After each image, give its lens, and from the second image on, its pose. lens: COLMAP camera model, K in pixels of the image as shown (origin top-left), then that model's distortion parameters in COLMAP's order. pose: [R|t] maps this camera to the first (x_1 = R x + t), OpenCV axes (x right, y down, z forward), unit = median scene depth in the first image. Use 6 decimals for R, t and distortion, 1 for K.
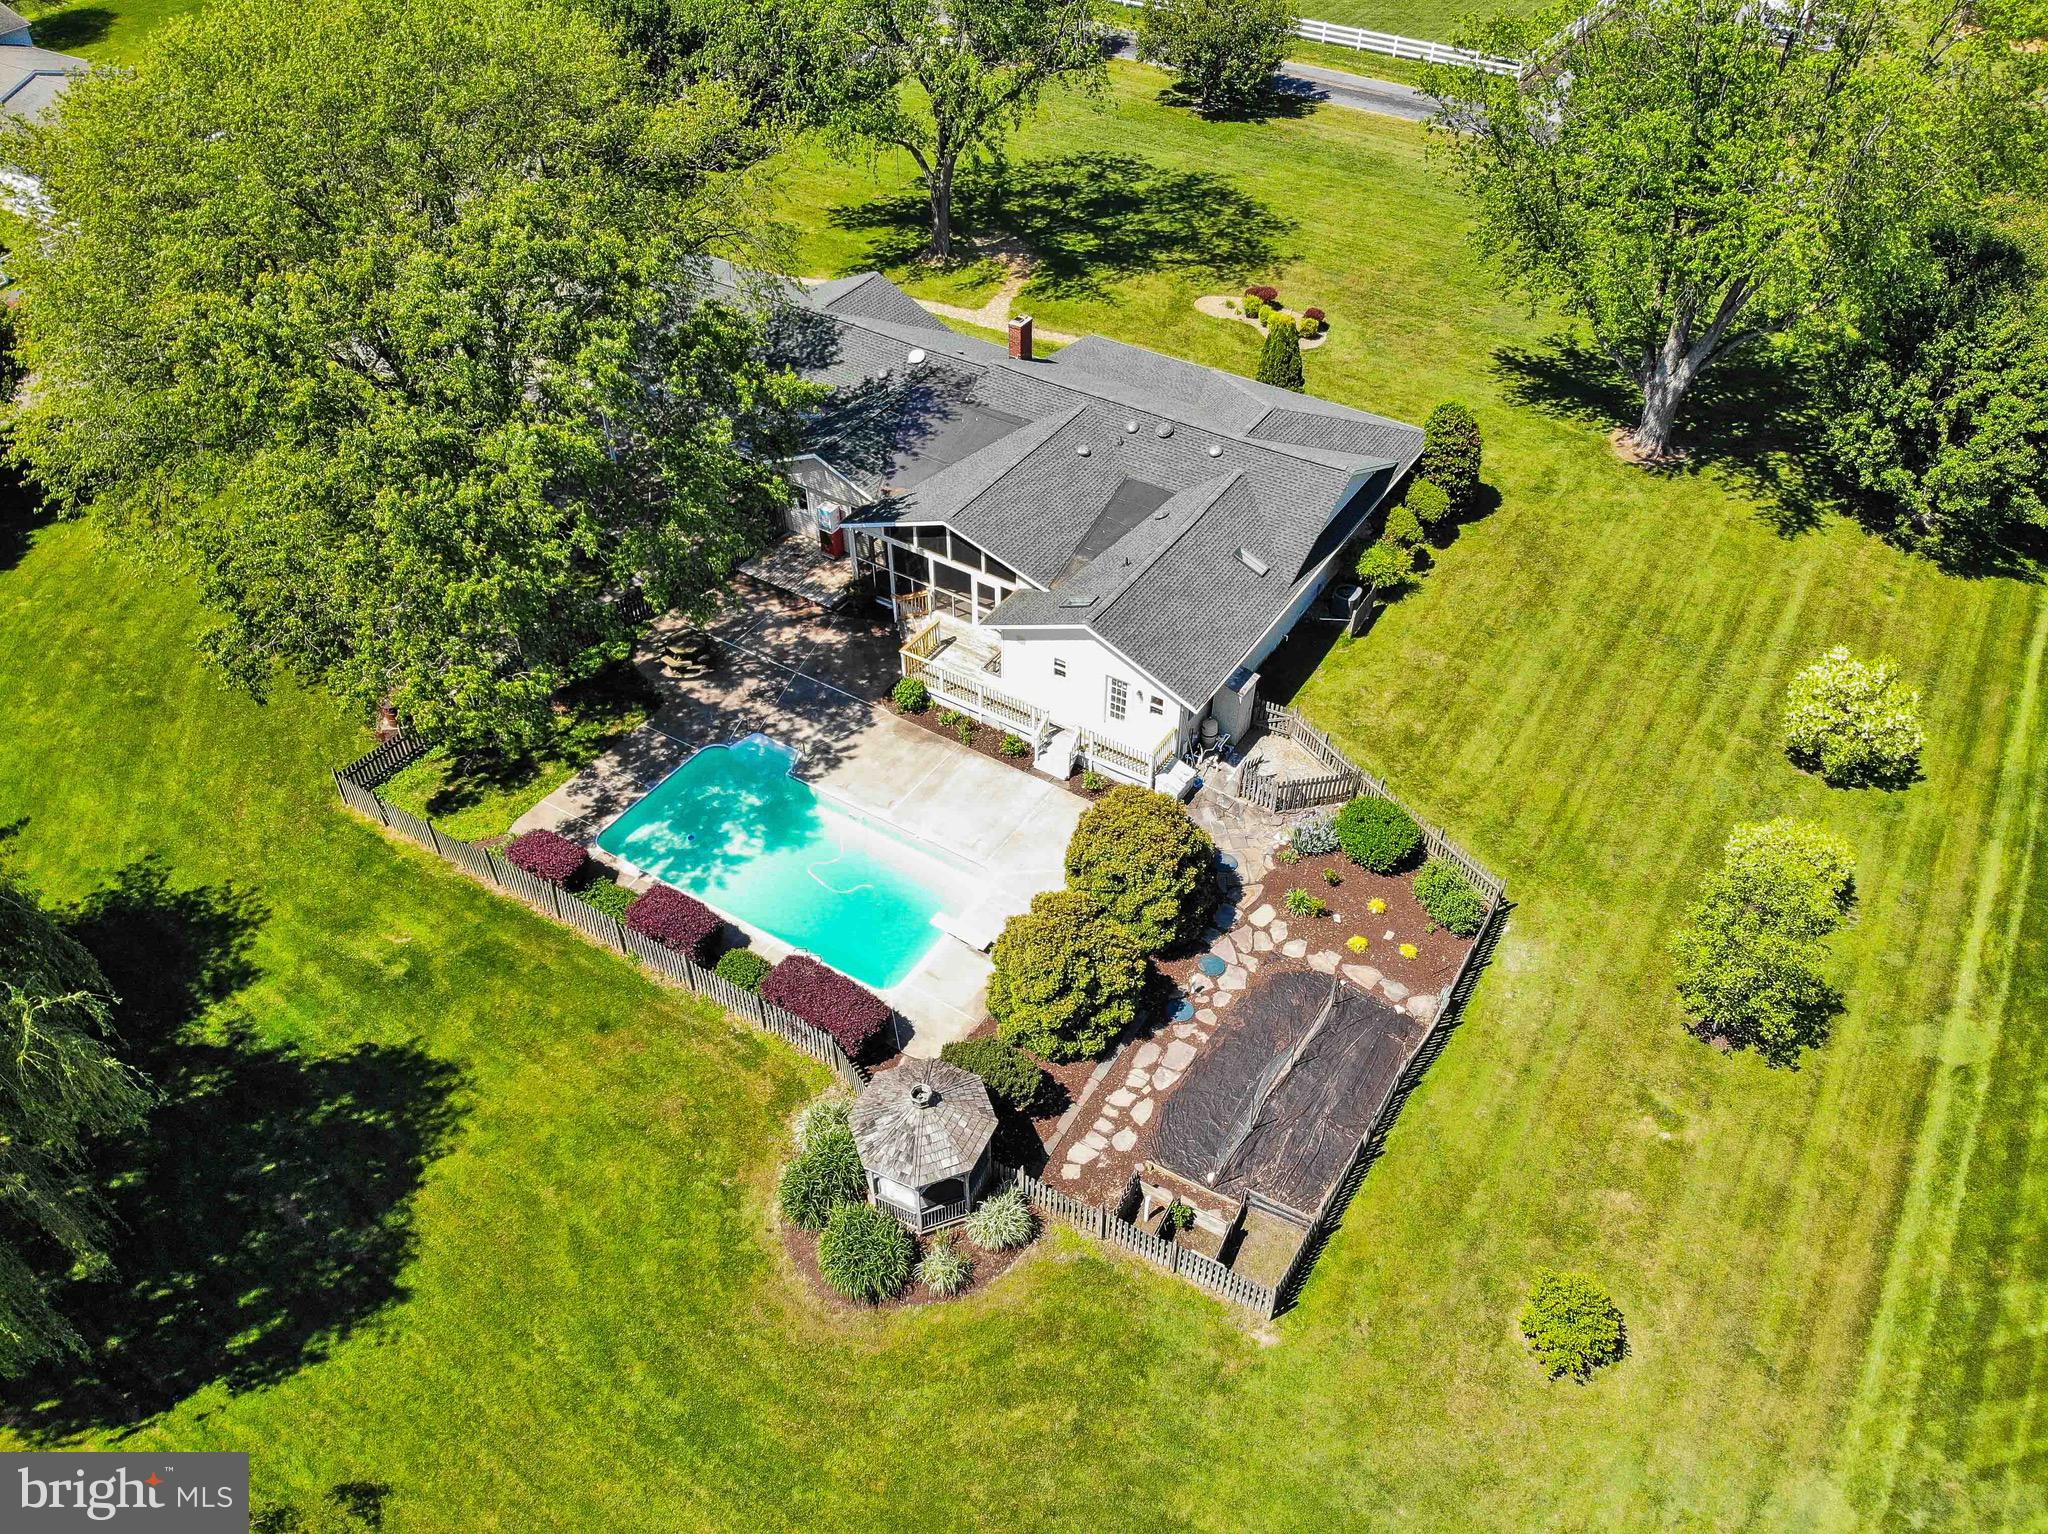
lens RADIAL K [[1492.5, 0, 1017.9], [0, 1492.5, 774.6], [0, 0, 1]] dist [0.153063, -0.358327]
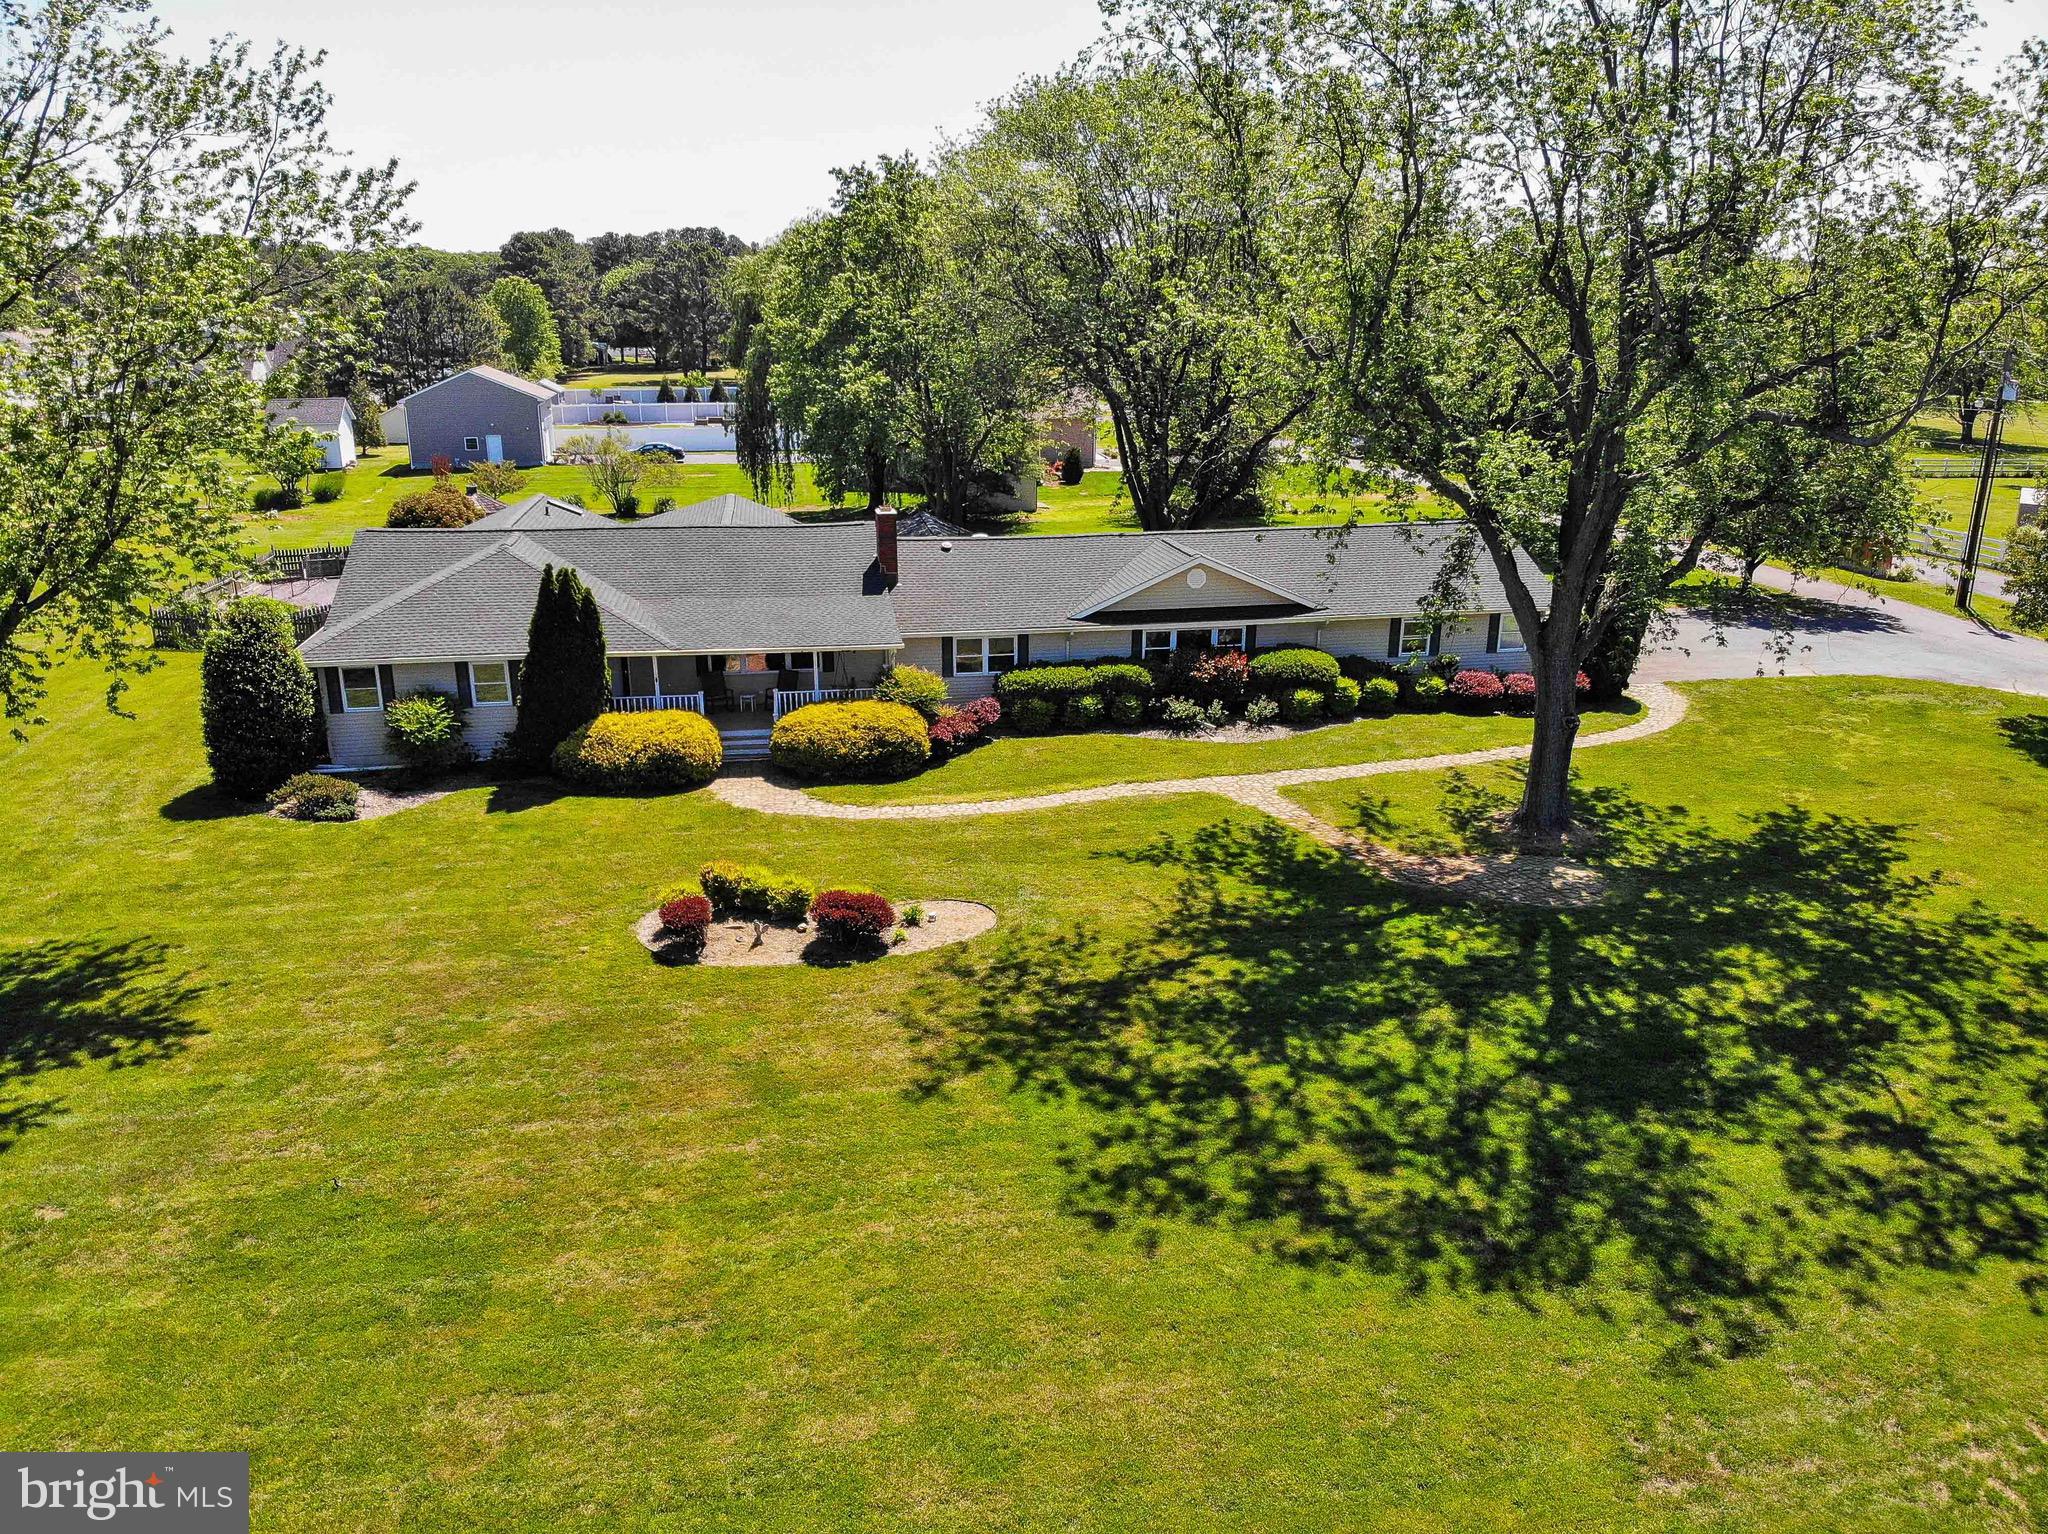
lens RADIAL K [[1492.5, 0, 1017.9], [0, 1492.5, 774.6], [0, 0, 1]] dist [0.153063, -0.358327]
pose [[-0.735568, 0.202397, -0.646511, 0.584331], [-0.457593, 0.555276, 0.694461, -0.984638], [0.499549, 0.806662, -0.315828, 1.738576]]
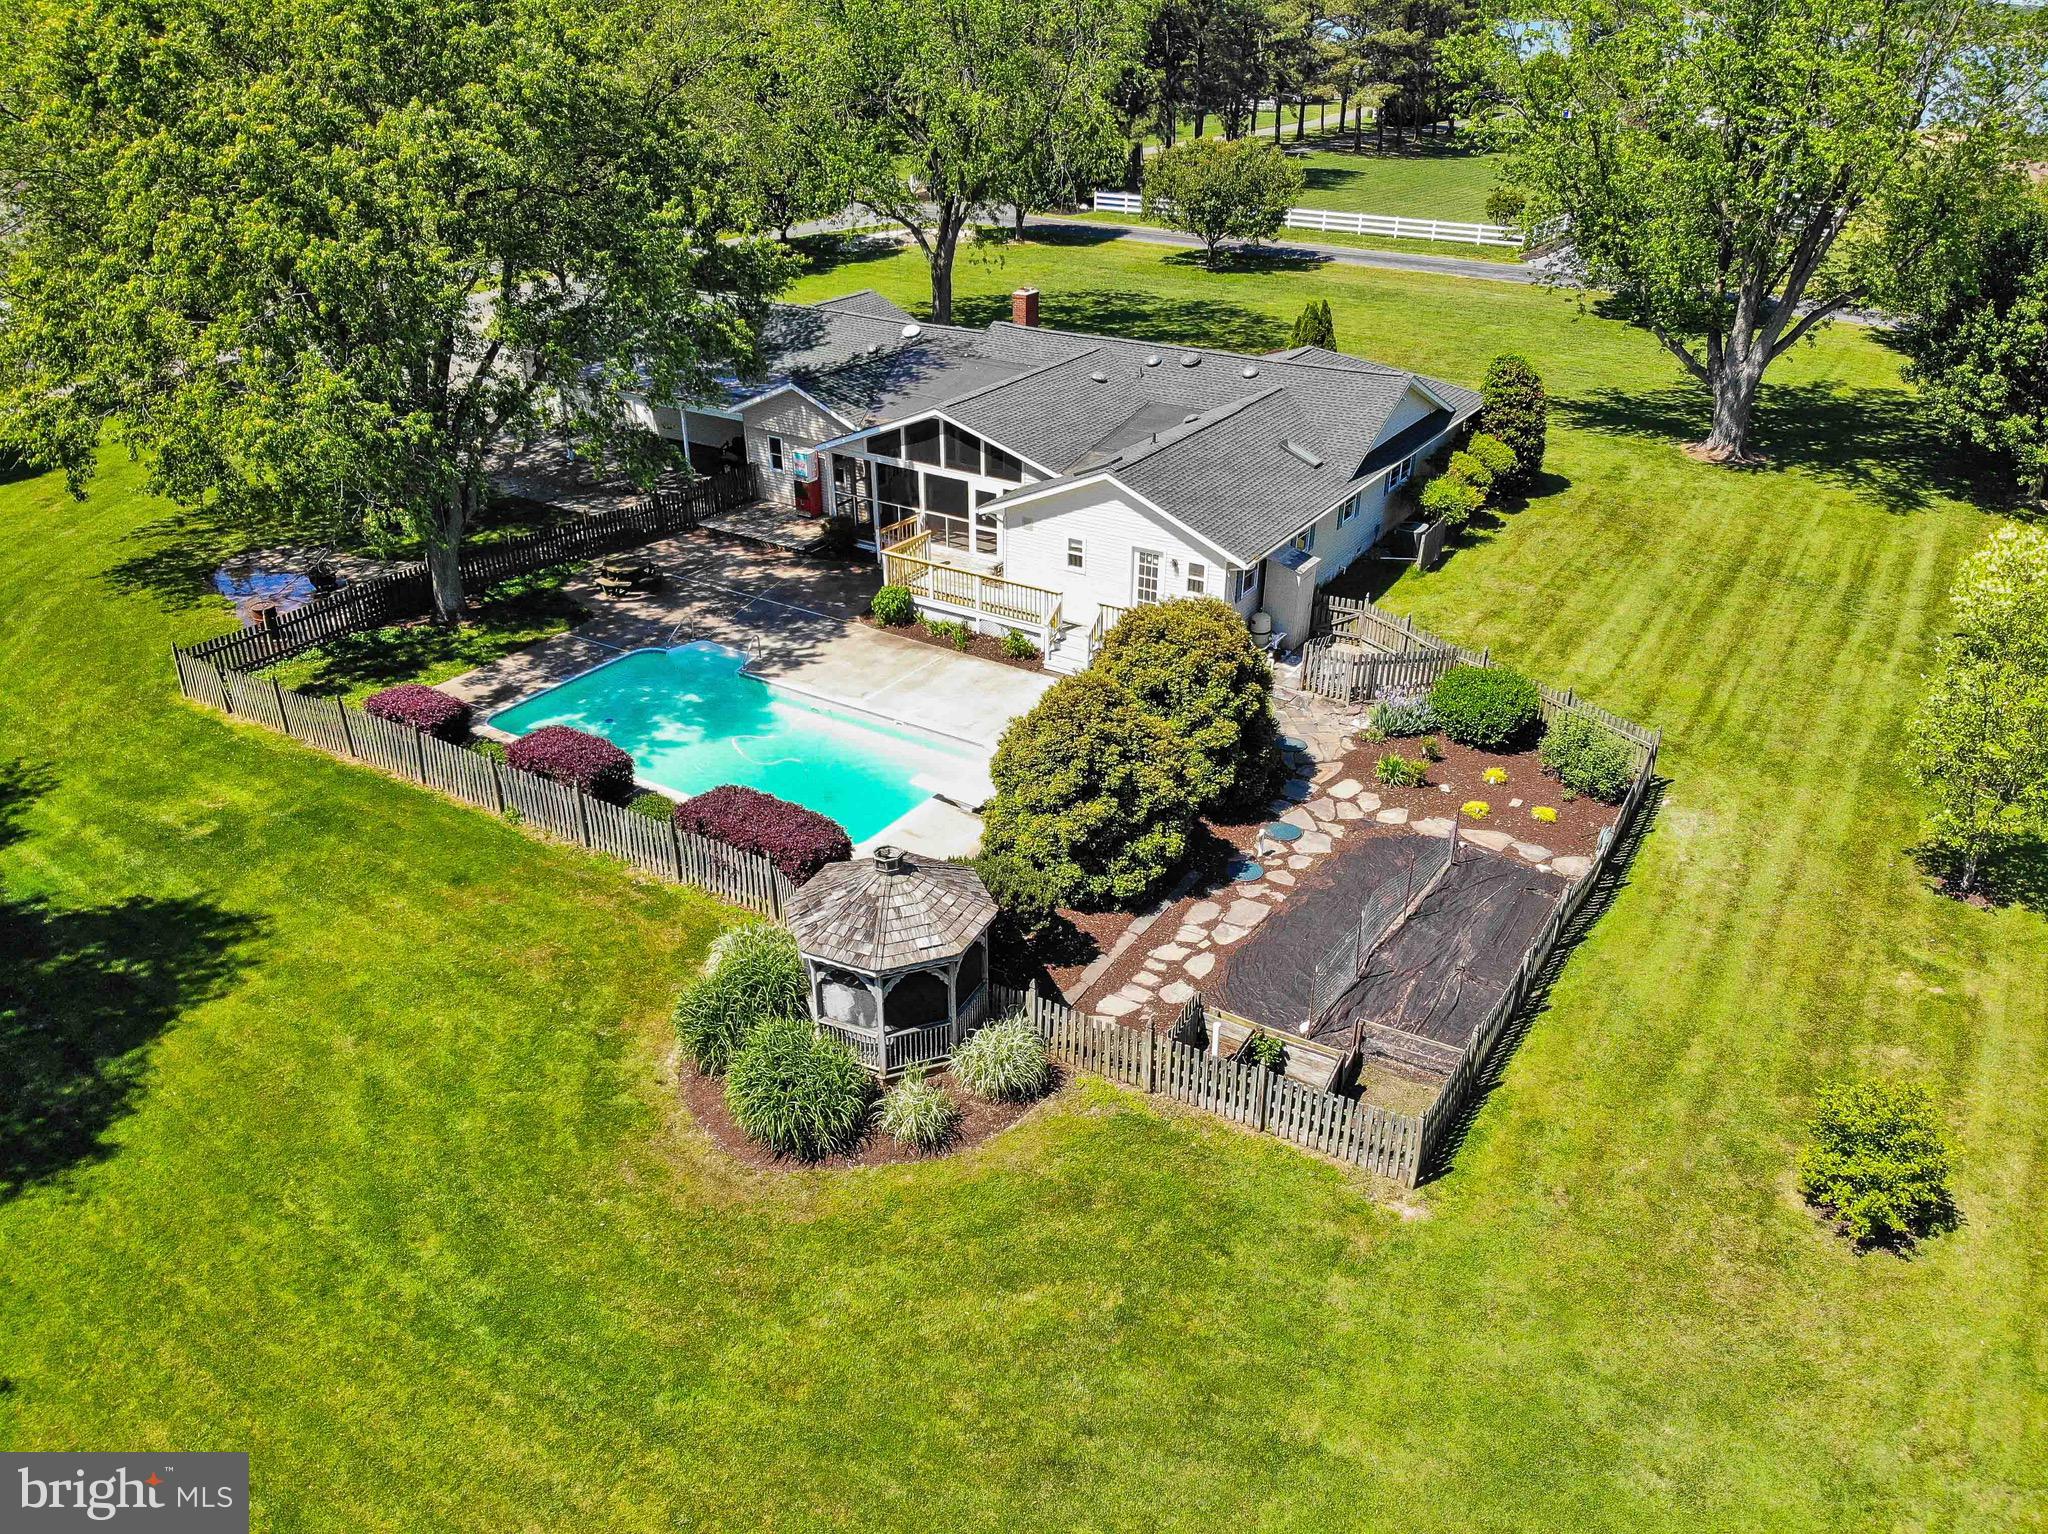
lens RADIAL K [[1492.5, 0, 1017.9], [0, 1492.5, 774.6], [0, 0, 1]] dist [0.153063, -0.358327]
pose [[1.000000, 0.000073, -0.000975, -0.002581], [-0.000317, 0.967600, -0.252487, 0.265387], [0.000925, 0.252487, 0.967600, 0.243442]]
